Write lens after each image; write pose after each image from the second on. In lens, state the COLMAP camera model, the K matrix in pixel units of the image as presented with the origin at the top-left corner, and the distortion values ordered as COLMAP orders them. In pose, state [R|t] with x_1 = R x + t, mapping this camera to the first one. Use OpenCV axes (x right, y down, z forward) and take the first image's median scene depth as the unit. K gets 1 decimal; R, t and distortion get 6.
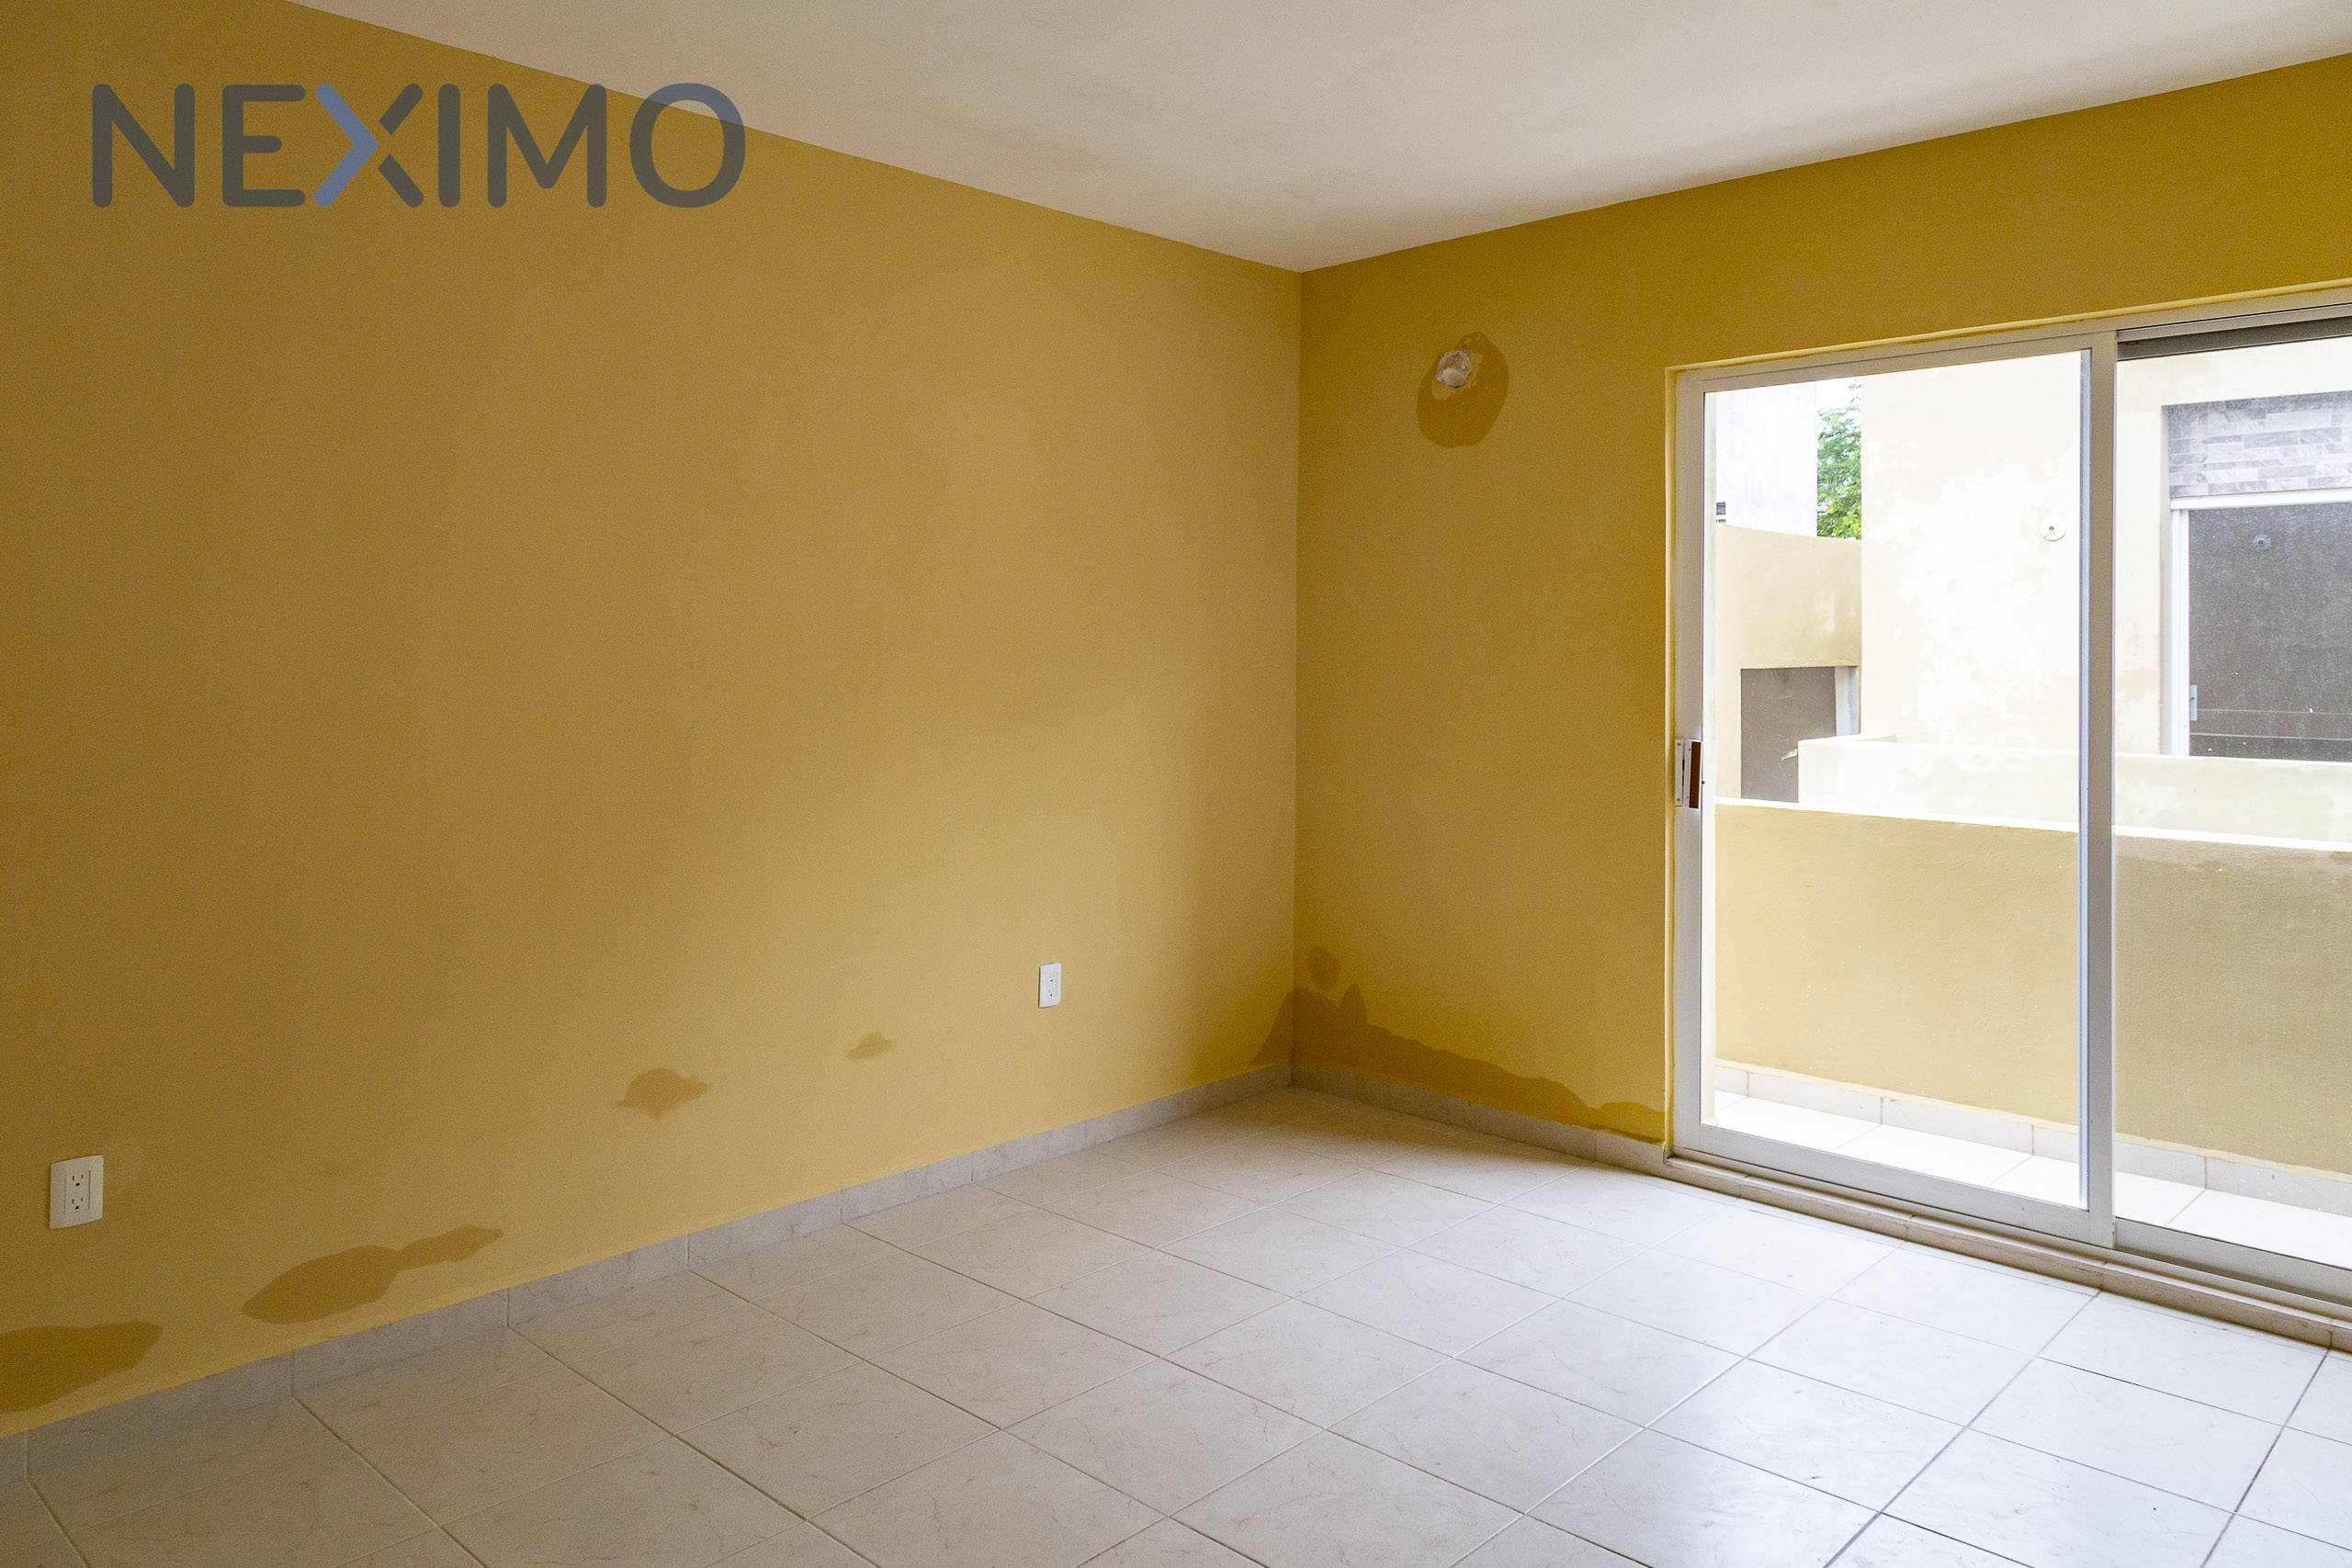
lens RADIAL K [[1729.4, 0, 1177.1], [0, 1729.4, 737.9], [0, 0, 1]] dist [0.010530, 0.000631]
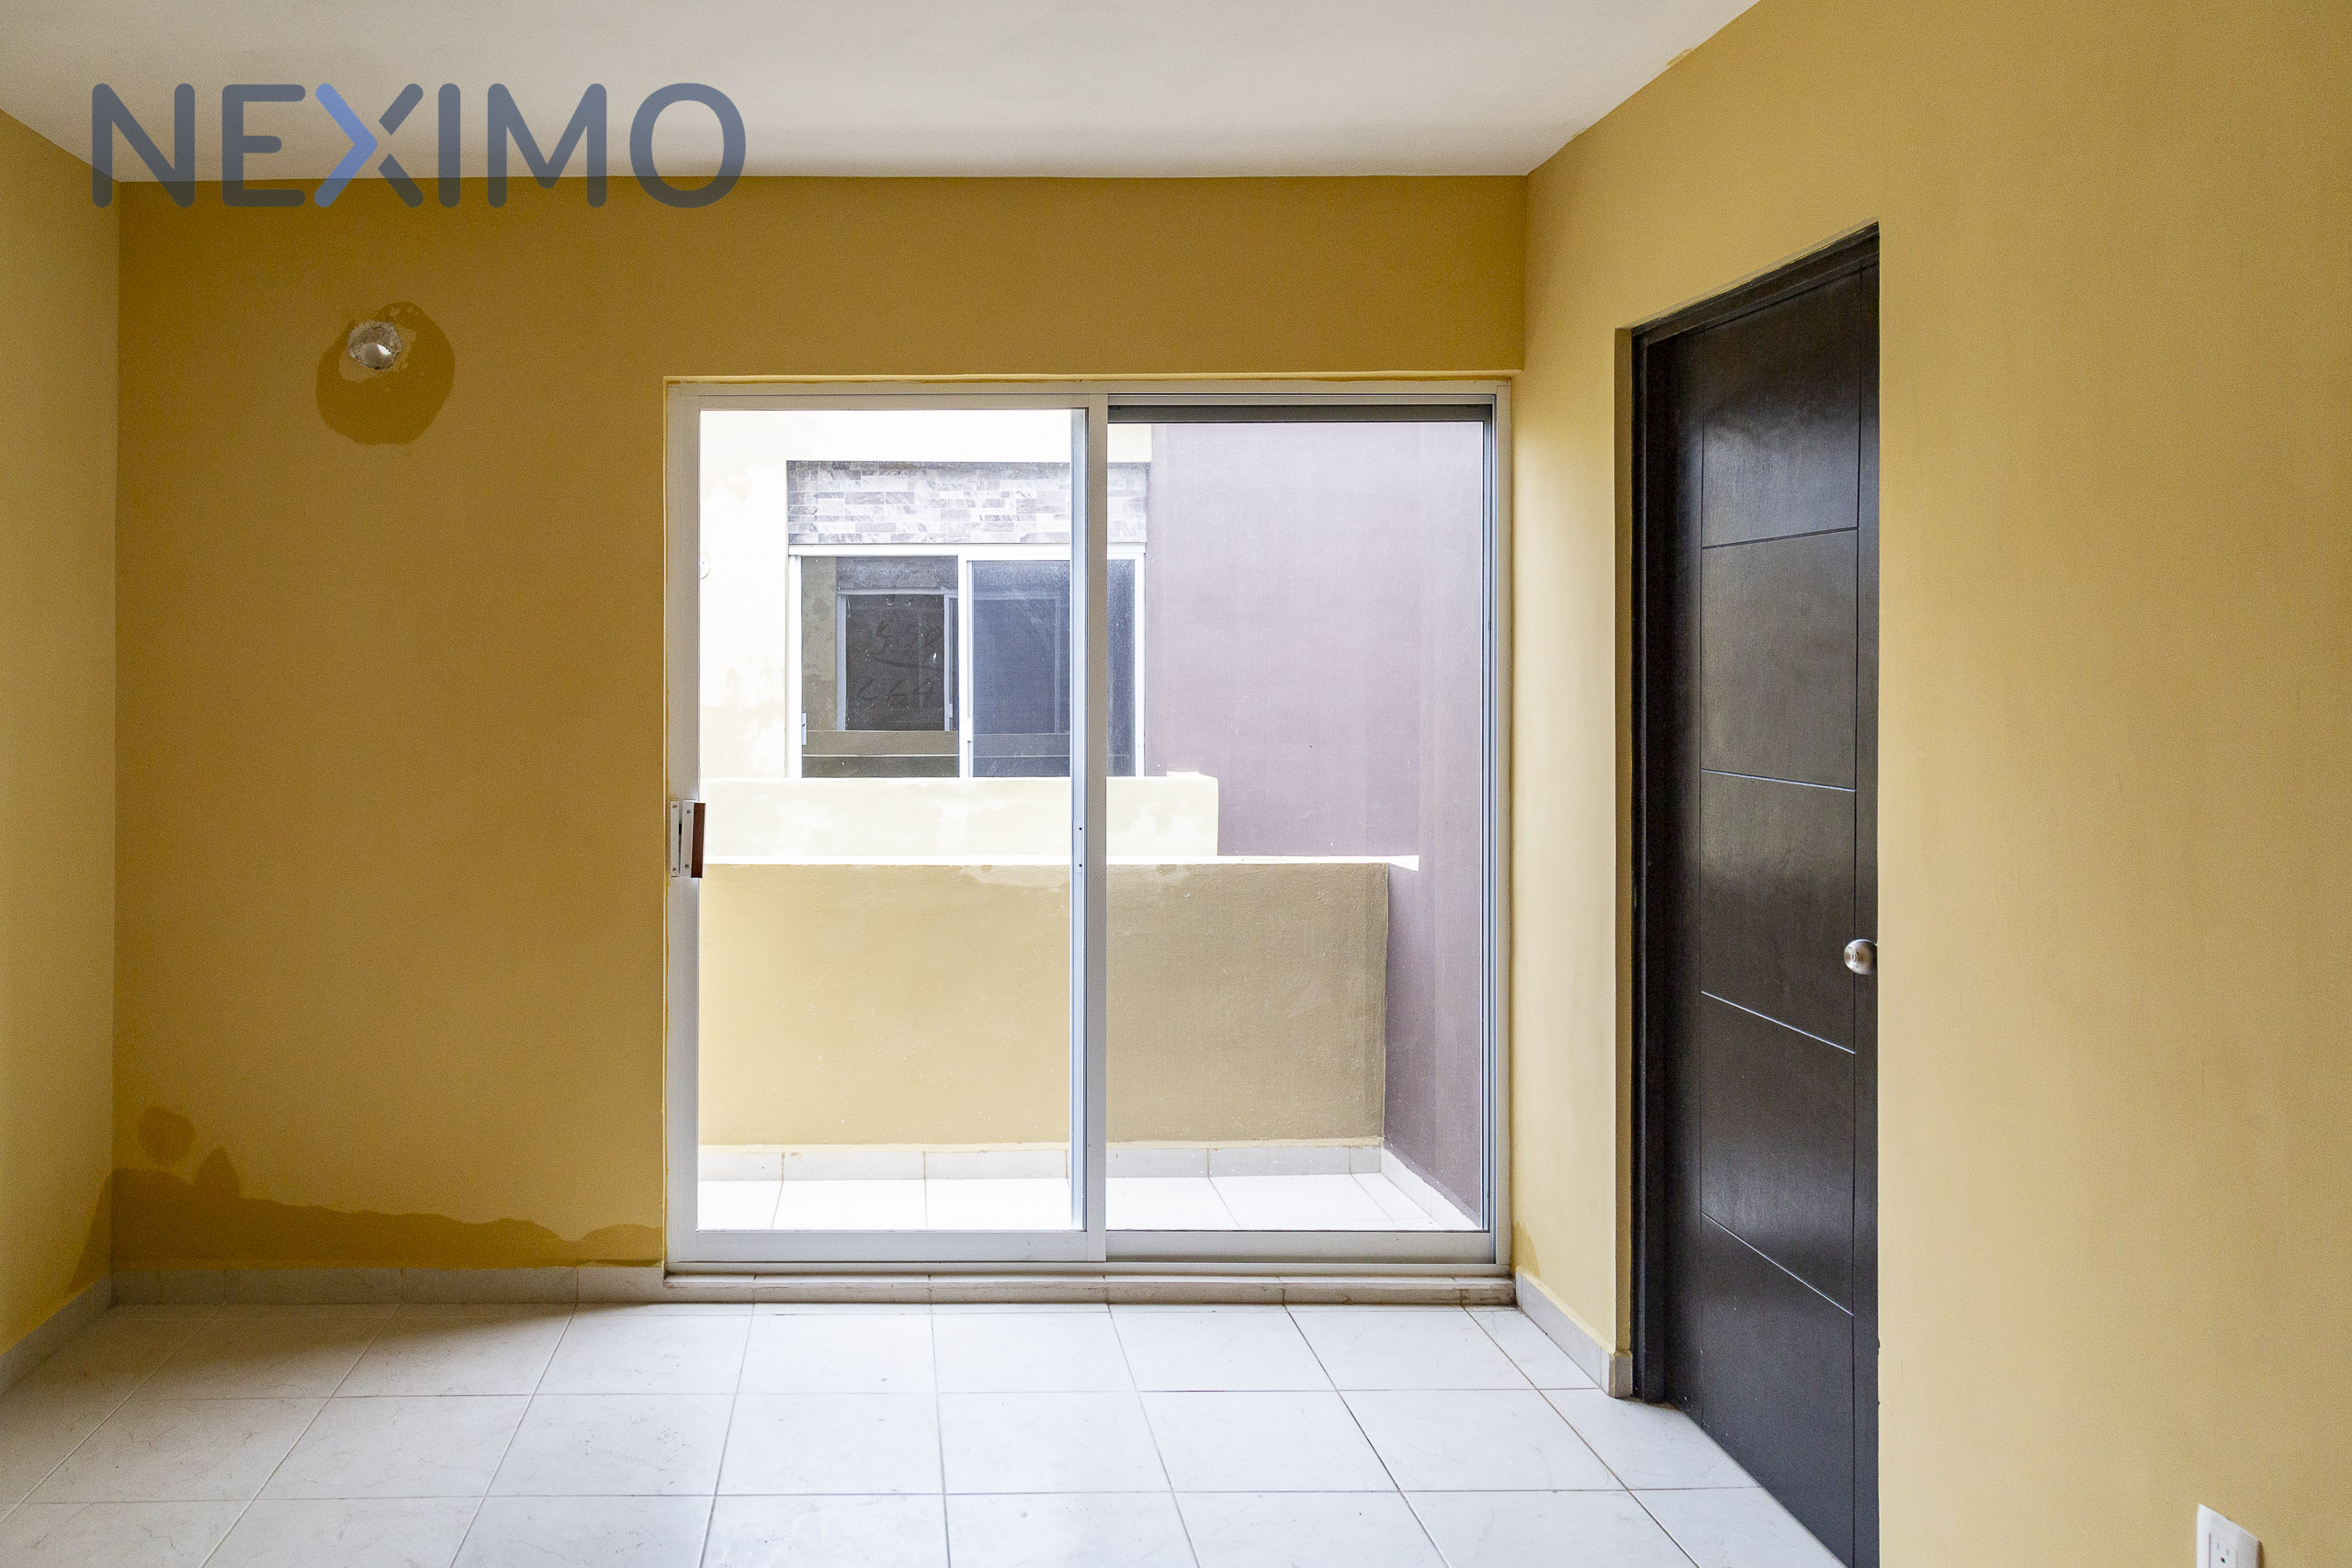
lens RADIAL K [[1729.4, 0, 1177.1], [0, 1729.4, 737.9], [0, 0, 1]] dist [0.010530, 0.000631]
pose [[0.700341, -0.029734, 0.713189, -0.143498], [0.041687, 0.999130, 0.000718, -0.019045], [-0.712590, 0.029228, 0.700971, 0.183293]]
